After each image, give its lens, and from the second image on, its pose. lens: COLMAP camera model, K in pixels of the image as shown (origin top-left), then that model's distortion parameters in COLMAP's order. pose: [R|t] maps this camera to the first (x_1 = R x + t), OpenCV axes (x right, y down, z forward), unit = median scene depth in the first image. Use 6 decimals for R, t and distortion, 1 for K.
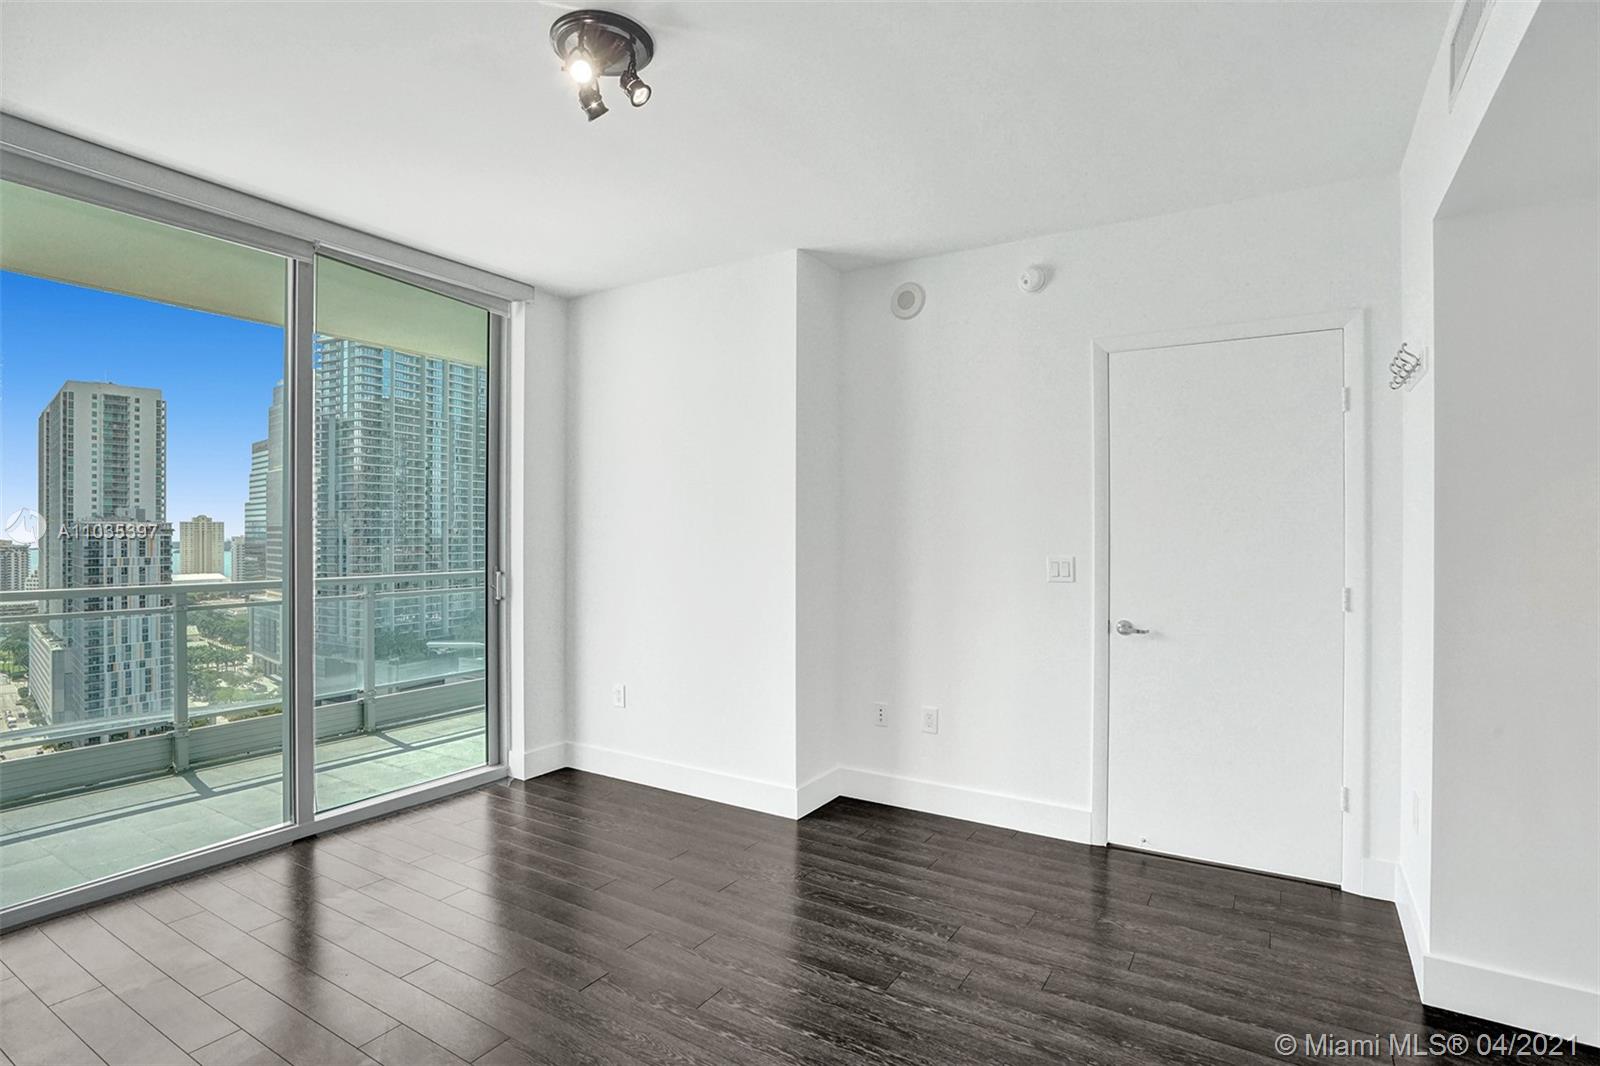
lens RADIAL K [[798.1, 0, 801.6], [0, 798.1, 529.9], [0, 0, 1]] dist [-0.055258, 0.024739]
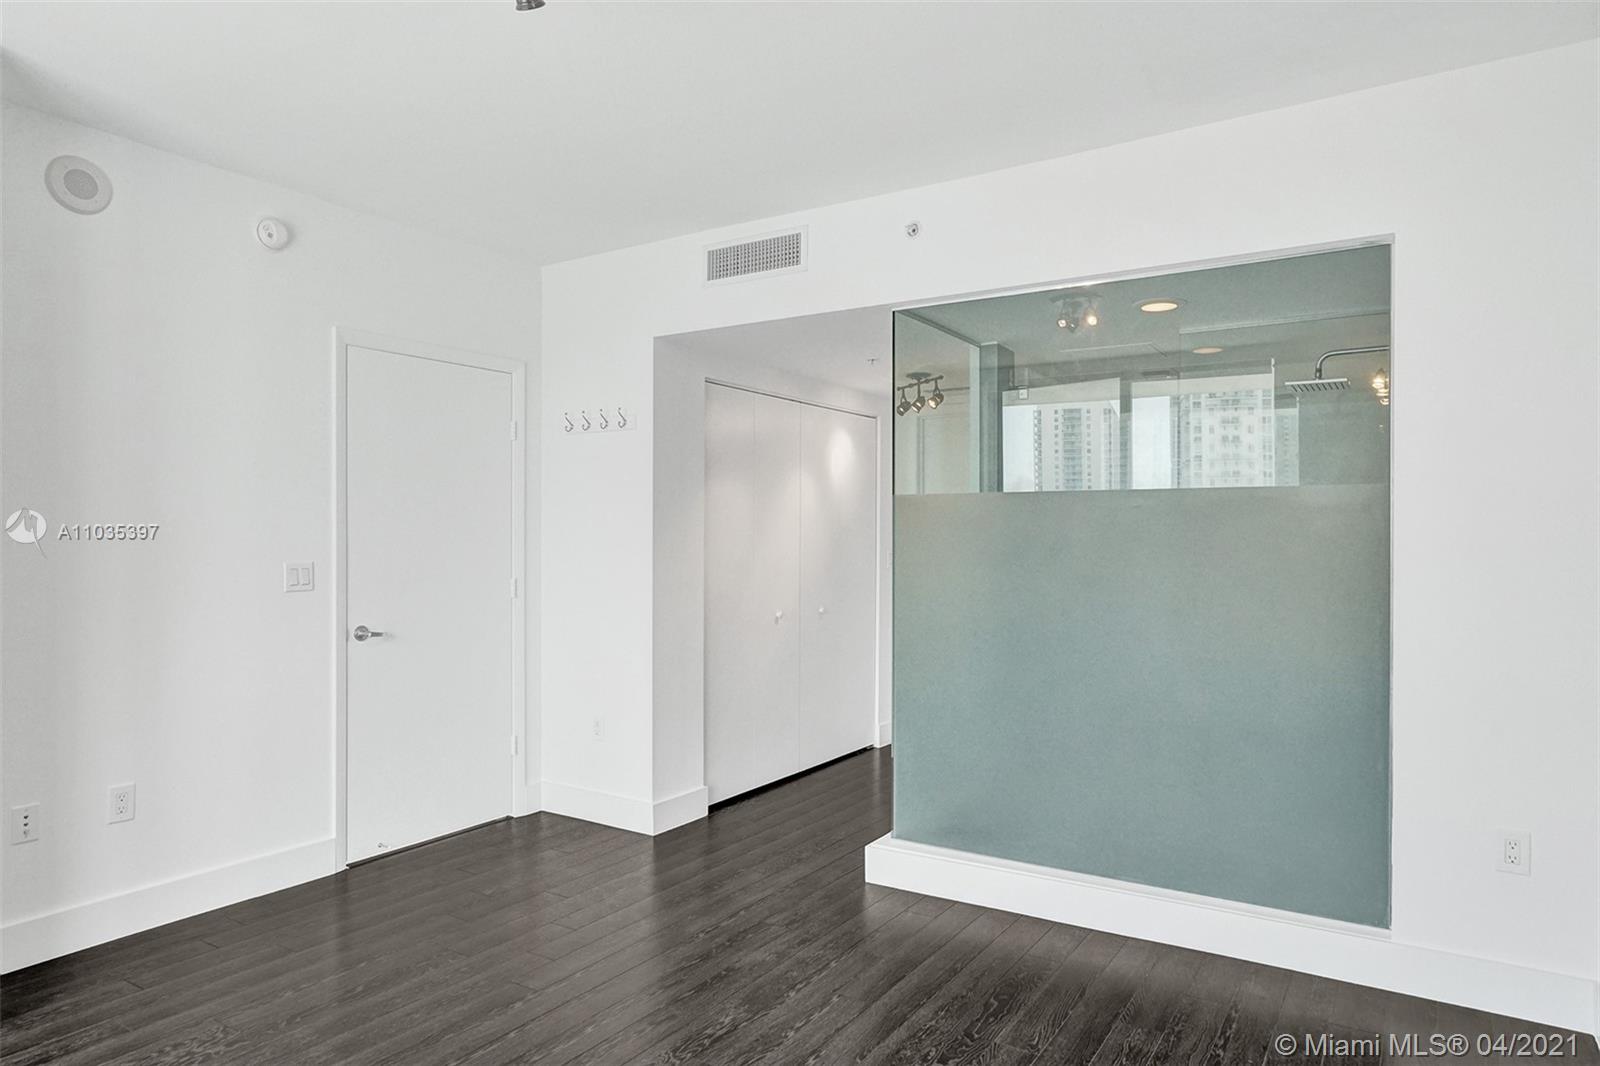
lens RADIAL K [[978.2, 0, 795.2], [0, 978.2, 532.6], [0, 0, 1]] dist [-0.001722, 0.000199]
pose [[0.018375, 0.005053, 0.999818, -2.624491], [-0.002650, 0.999984, -0.005005, 0.017162], [-0.999828, -0.002558, 0.018388, 1.505433]]
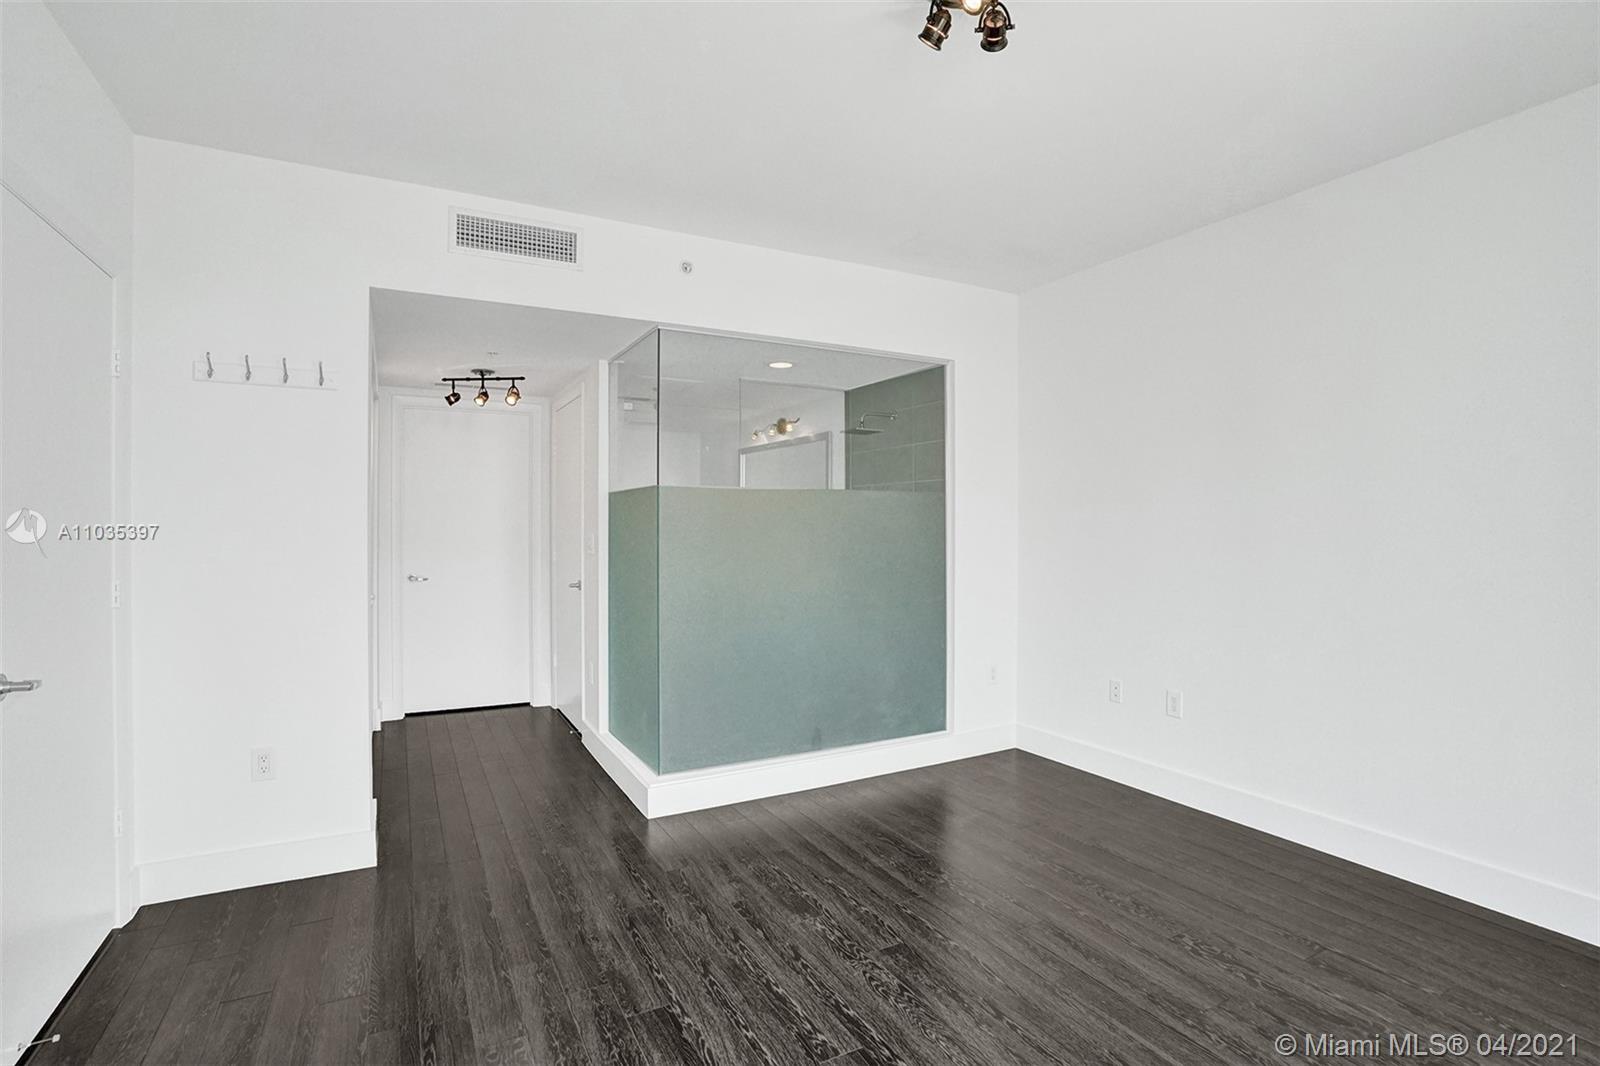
lens RADIAL K [[768.5, 0, 796.4], [0, 768.5, 529.8], [0, 0, 1]] dist [-0.061274, 0.027524]
pose [[-0.860551, -0.002479, 0.509357, -1.112483], [-0.000418, 0.999991, 0.004160, 0.037522], [-0.509363, 0.003367, -0.860545, 3.918984]]
